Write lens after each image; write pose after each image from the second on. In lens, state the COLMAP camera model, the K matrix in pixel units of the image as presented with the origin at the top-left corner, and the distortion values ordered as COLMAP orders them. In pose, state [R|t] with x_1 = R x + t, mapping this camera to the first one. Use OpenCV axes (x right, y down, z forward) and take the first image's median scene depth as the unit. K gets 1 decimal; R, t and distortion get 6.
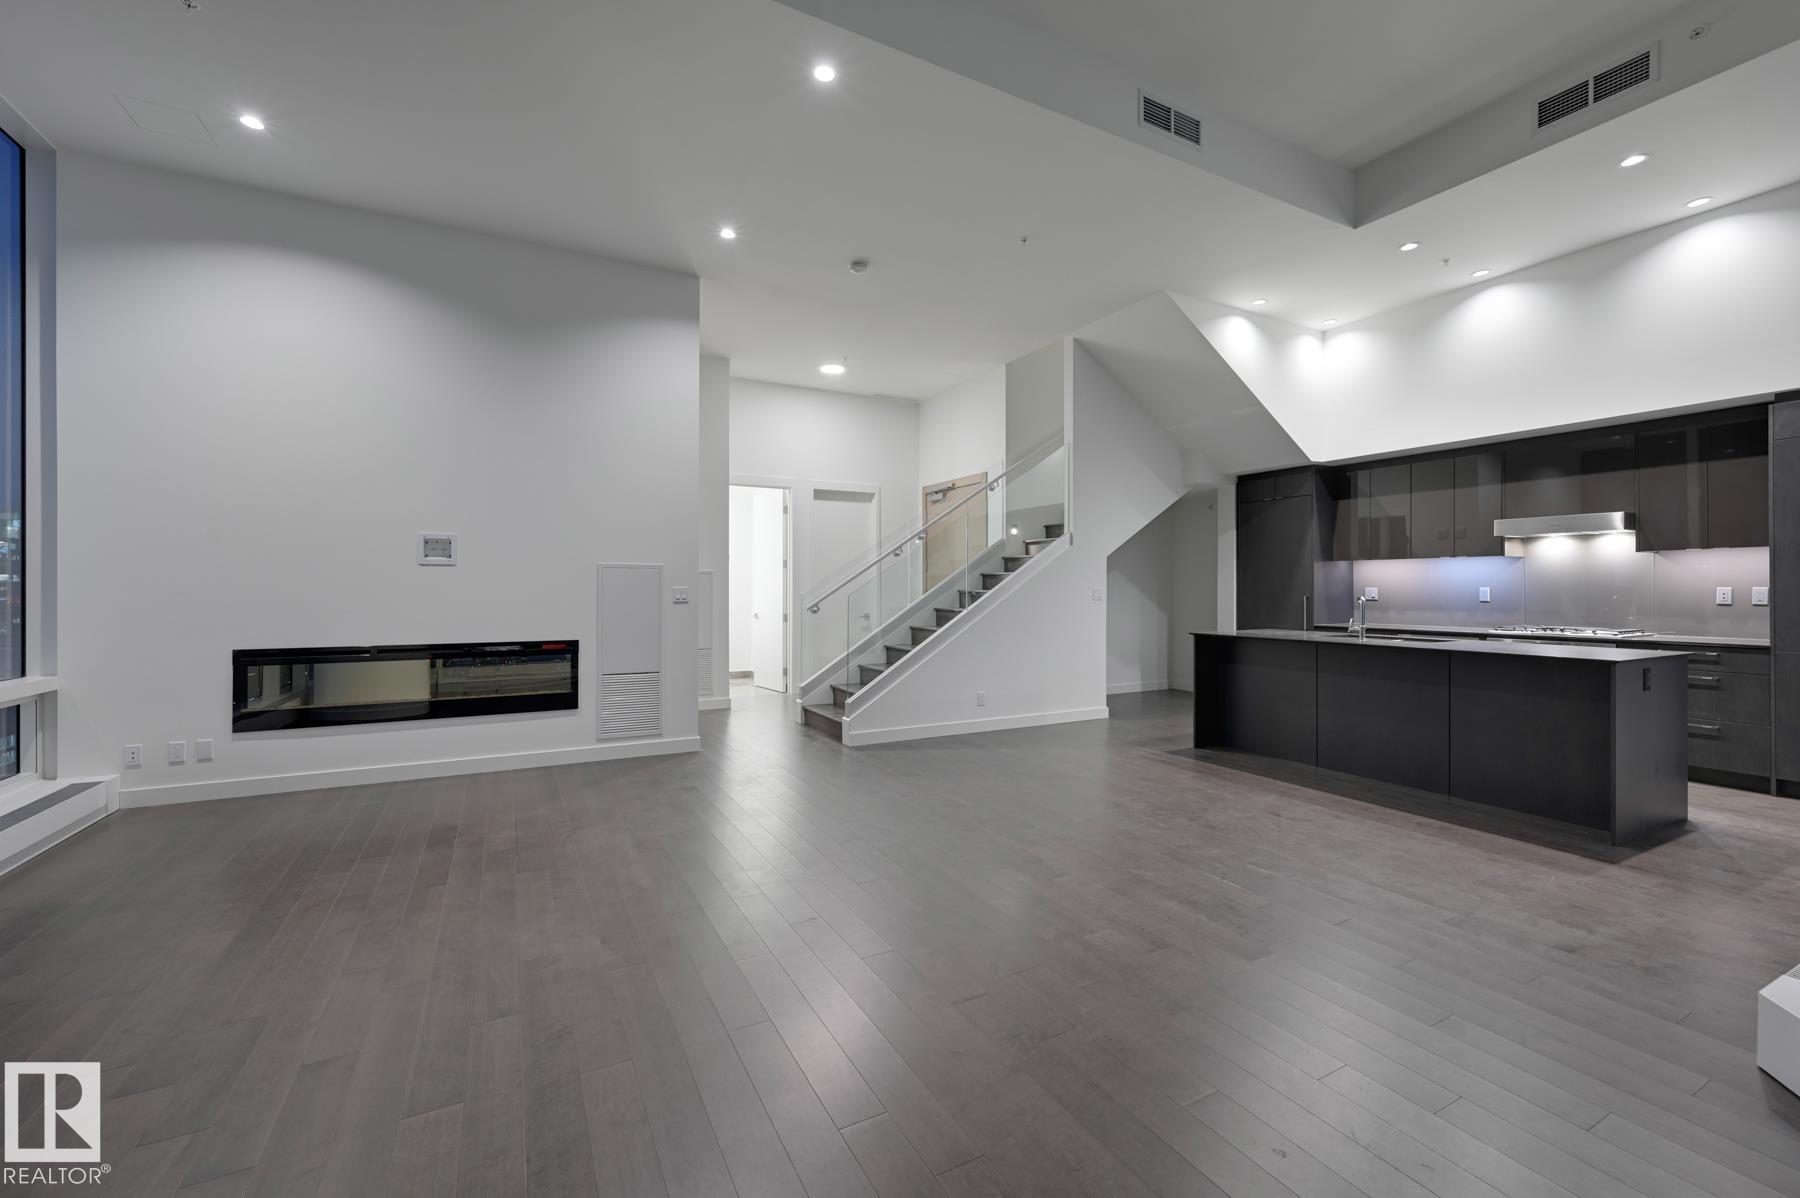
lens RADIAL K [[739.7, 0, 901.9], [0, 739.7, 590.5], [0, 0, 1]] dist [-0.000483, -0.000035]
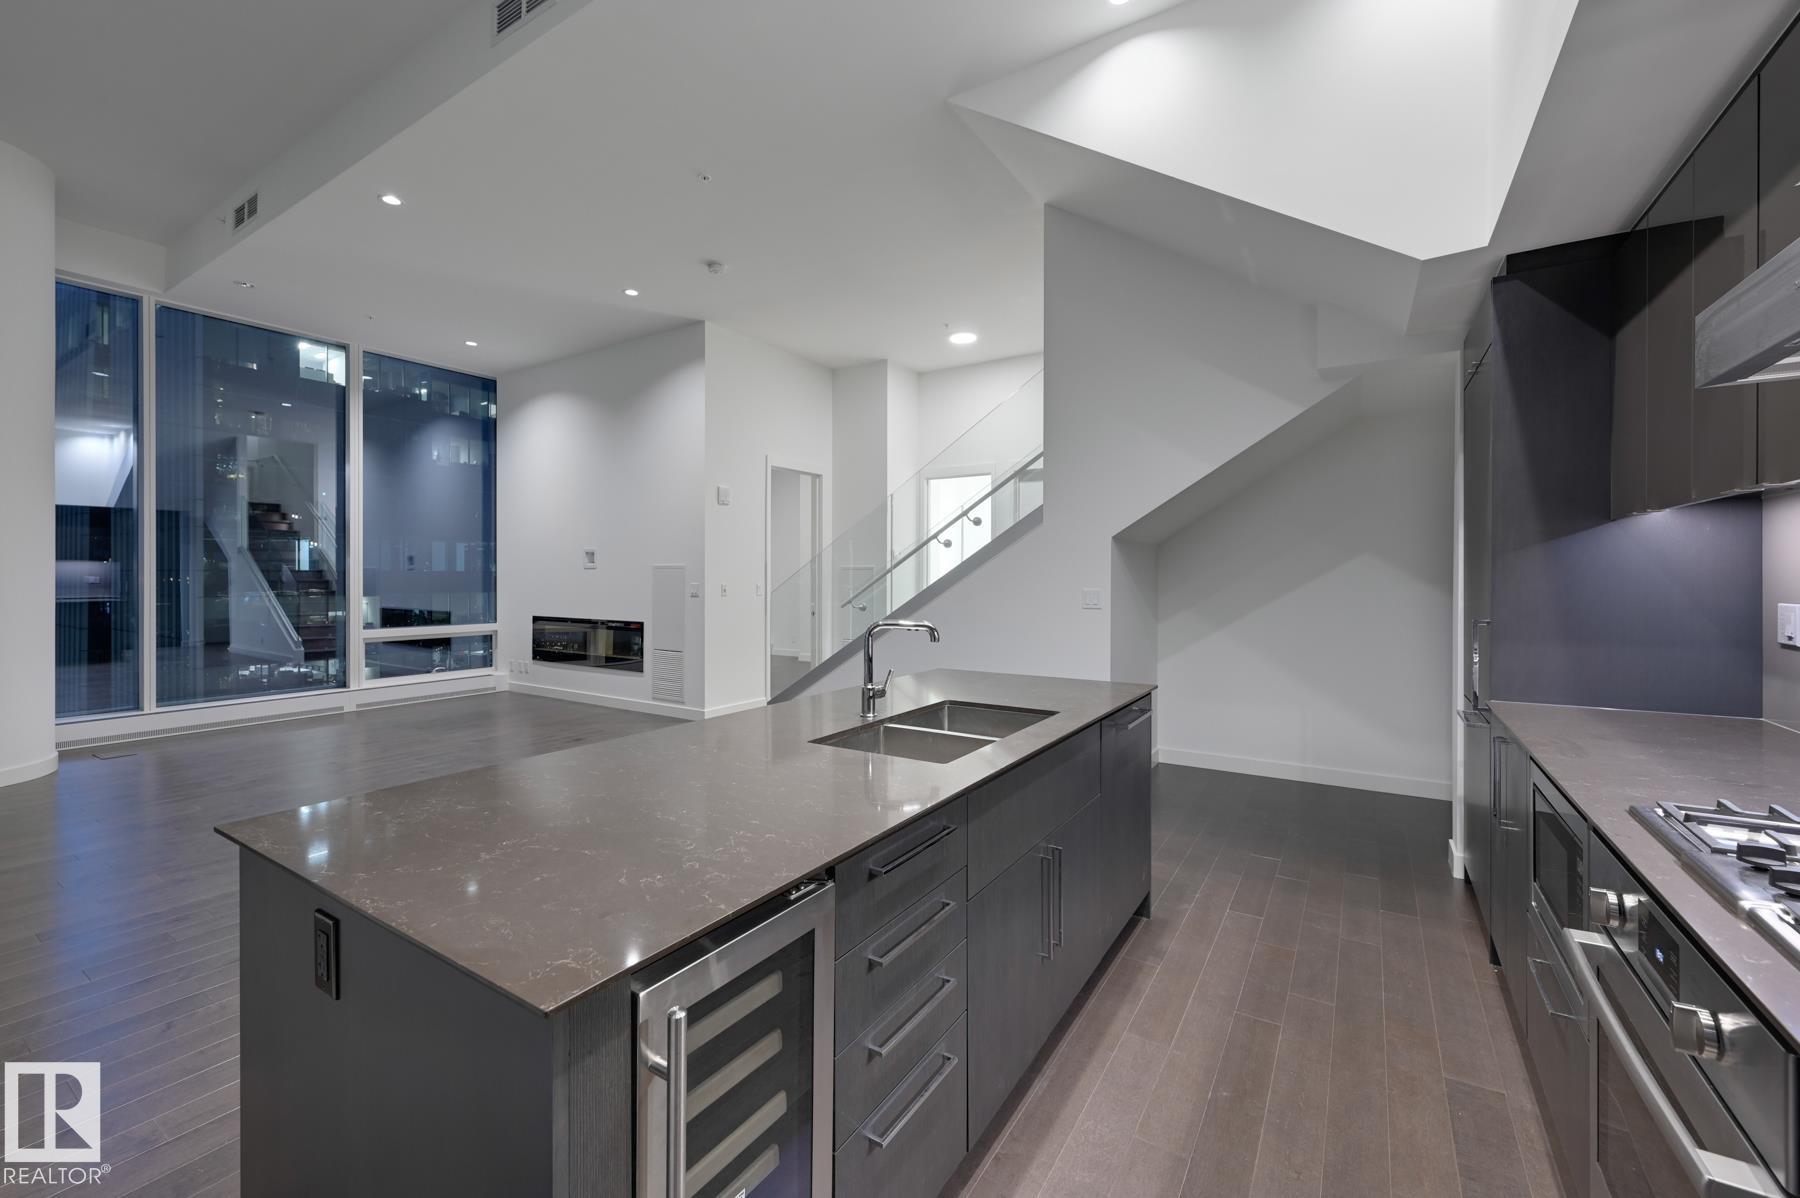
lens RADIAL K [[721.0, 0, 904.4], [0, 721.0, 571.8], [0, 0, 1]] dist [0.000277, 0.000043]
pose [[0.482522, -0.002278, -0.875881, 0.817232], [0.000511, 0.999997, -0.002319, -0.018725], [0.875883, 0.000671, 0.482522, 0.666303]]
